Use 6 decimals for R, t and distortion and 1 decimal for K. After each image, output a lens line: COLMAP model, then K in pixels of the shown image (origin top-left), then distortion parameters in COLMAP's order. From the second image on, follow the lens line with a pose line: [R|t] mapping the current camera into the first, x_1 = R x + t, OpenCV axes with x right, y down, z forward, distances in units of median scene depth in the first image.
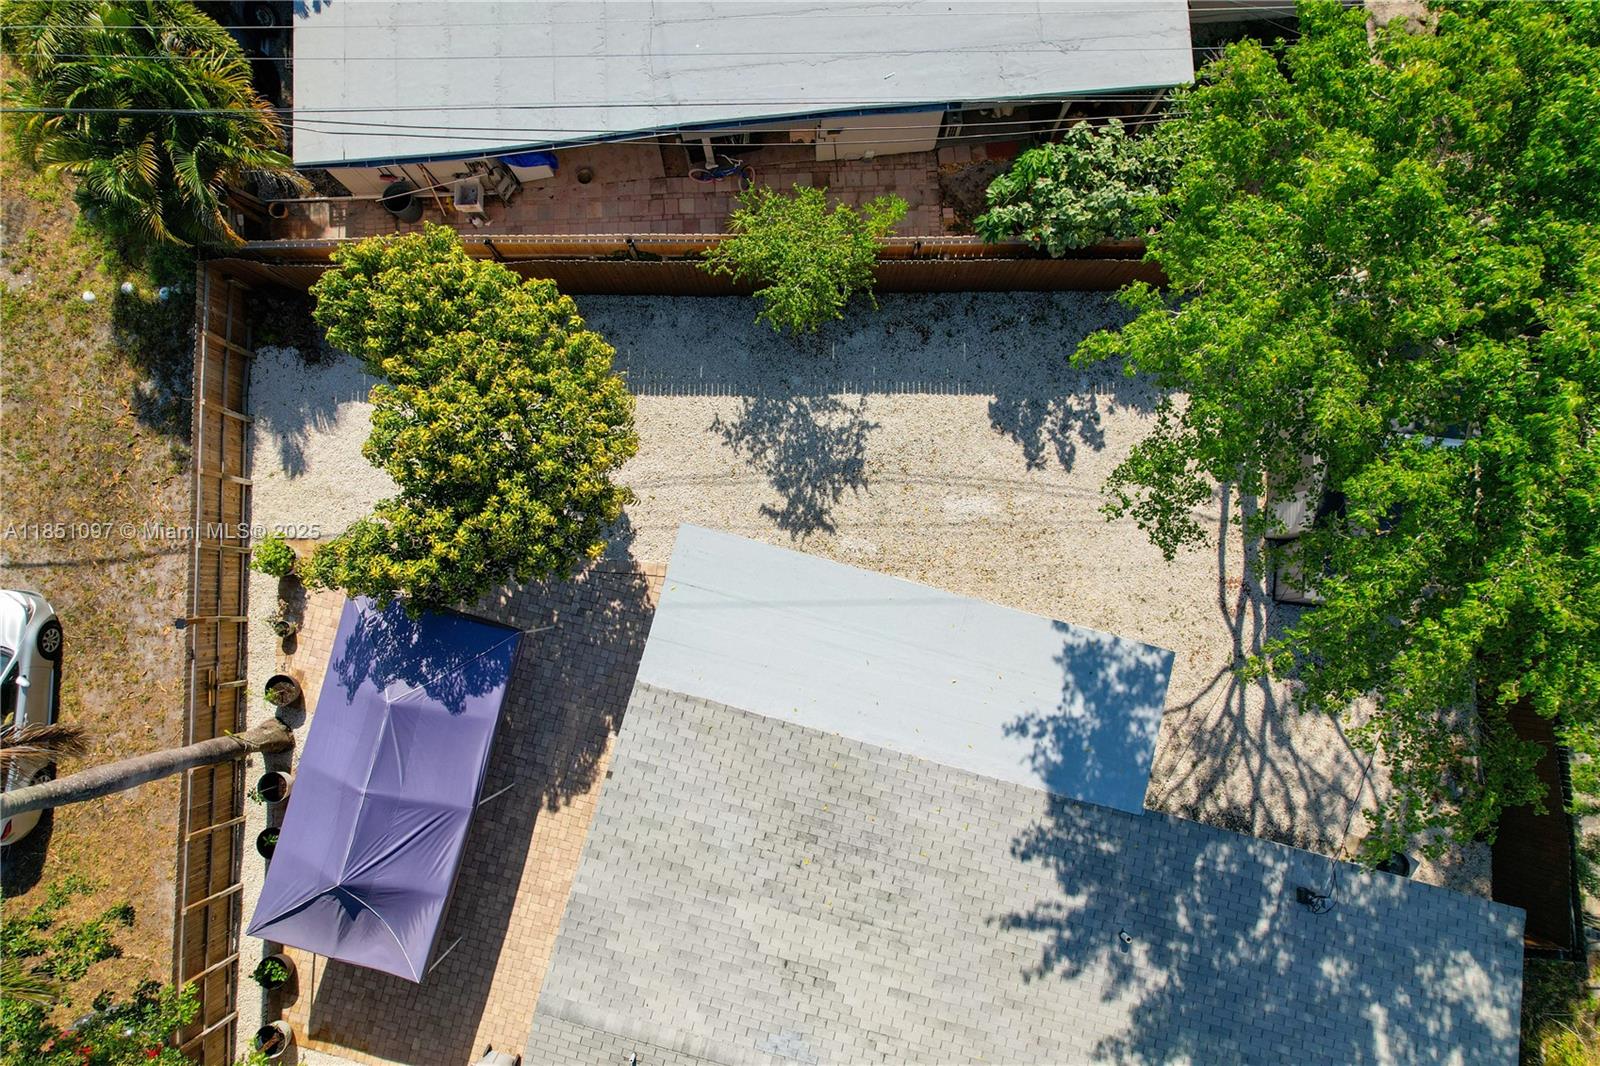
lens RADIAL K [[1012.8, 0, 796.7], [0, 1012.8, 544.3], [0, 0, 1]] dist [-0.040883, 0.019721]
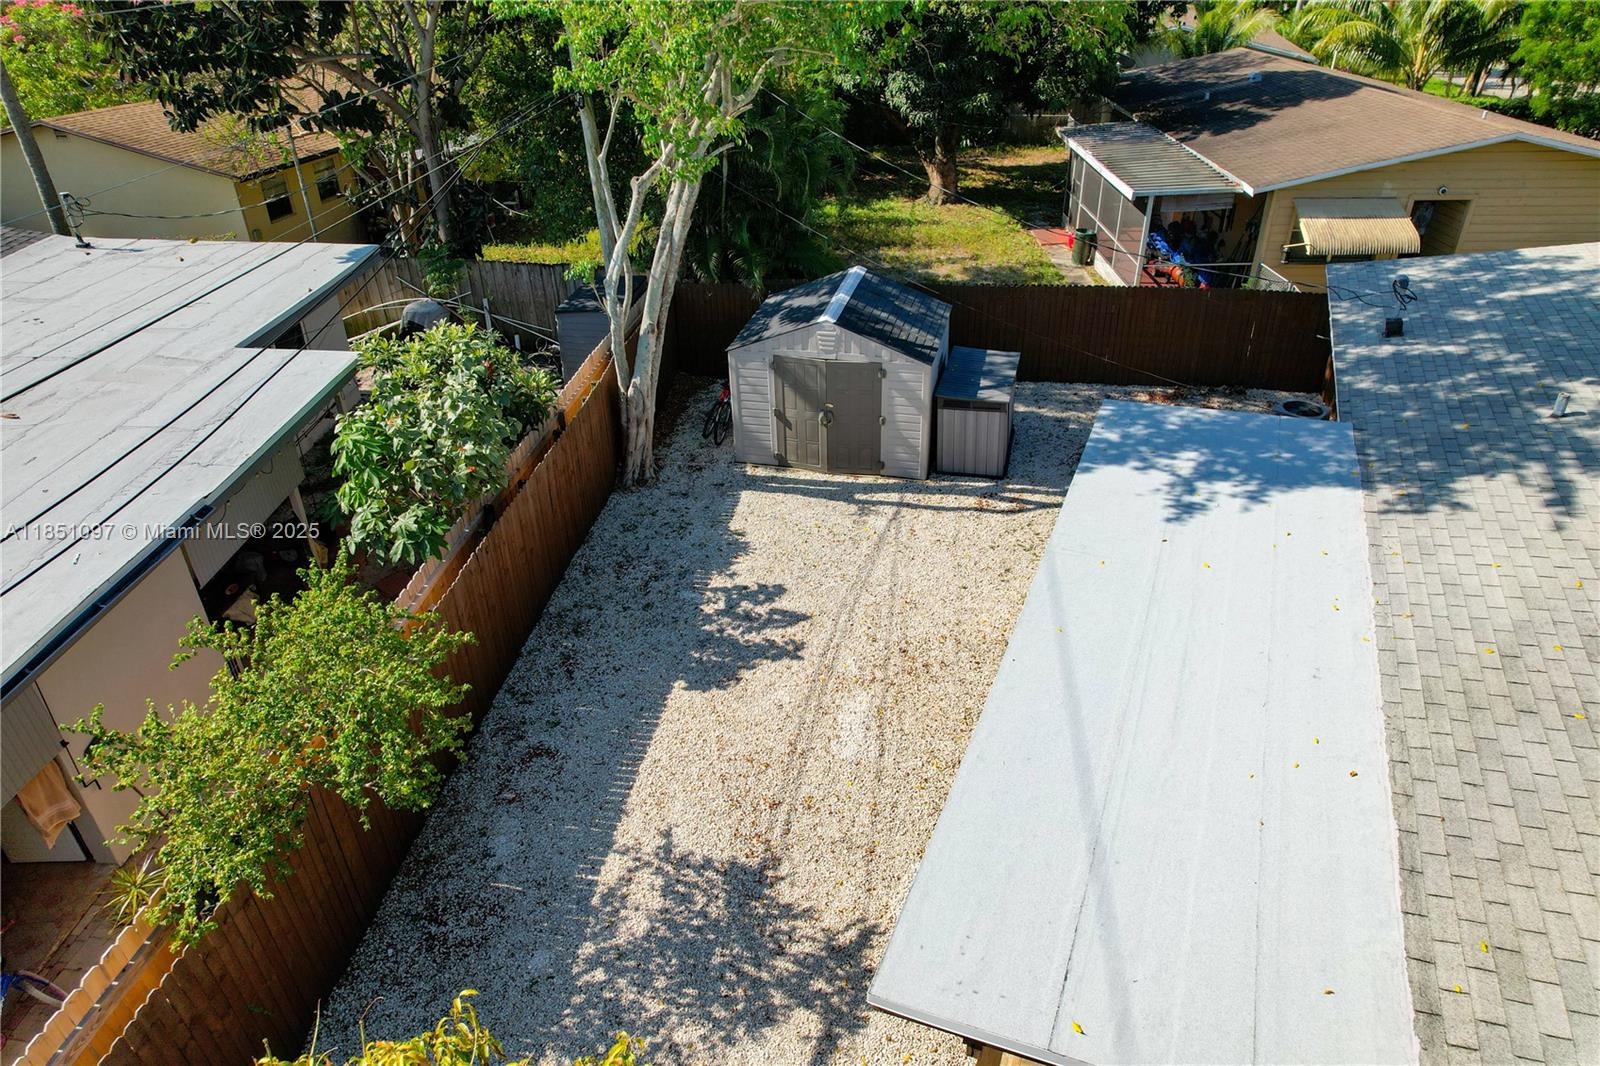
lens RADIAL K [[1012.8, 0, 804.7], [0, 1012.8, 527.3], [0, 0, 1]] dist [-0.040883, 0.019721]
pose [[0.131295, -0.515891, 0.846533, -0.269710], [0.990240, 0.108518, -0.087451, -0.025524], [-0.046748, 0.849753, 0.525104, 0.603236]]
